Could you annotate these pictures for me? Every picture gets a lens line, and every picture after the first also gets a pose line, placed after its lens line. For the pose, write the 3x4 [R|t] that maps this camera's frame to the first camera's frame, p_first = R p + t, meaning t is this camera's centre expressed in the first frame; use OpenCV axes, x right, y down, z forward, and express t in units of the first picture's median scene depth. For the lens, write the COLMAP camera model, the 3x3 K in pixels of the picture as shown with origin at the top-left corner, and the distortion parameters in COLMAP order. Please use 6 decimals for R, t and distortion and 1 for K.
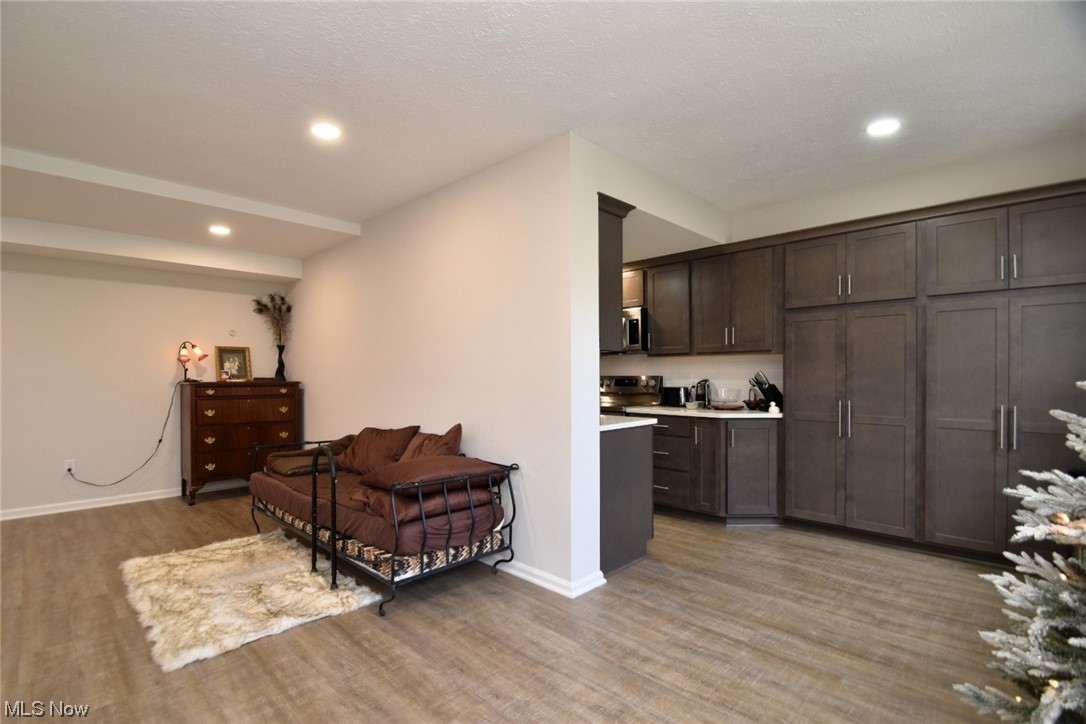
lens RADIAL K [[508.6, 0, 522.2], [0, 508.6, 378.7], [0, 0, 1]] dist [-0.001887, -0.011284]
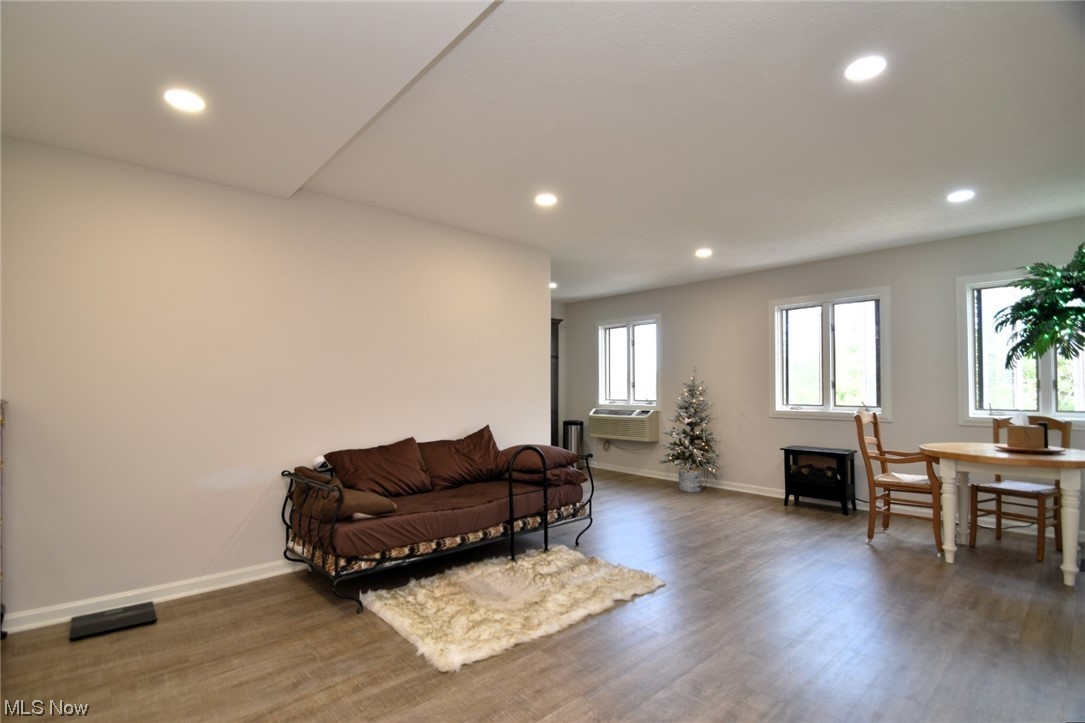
lens RADIAL K [[508.1, 0, 547.5], [0, 508.1, 364.9], [0, 0, 1]] dist [-0.001887, -0.011284]
pose [[0.032500, 0.040038, 0.998669, -1.397542], [0.007311, 0.999161, -0.040296, -0.001060], [-0.999445, 0.008611, 0.032180, 0.808833]]
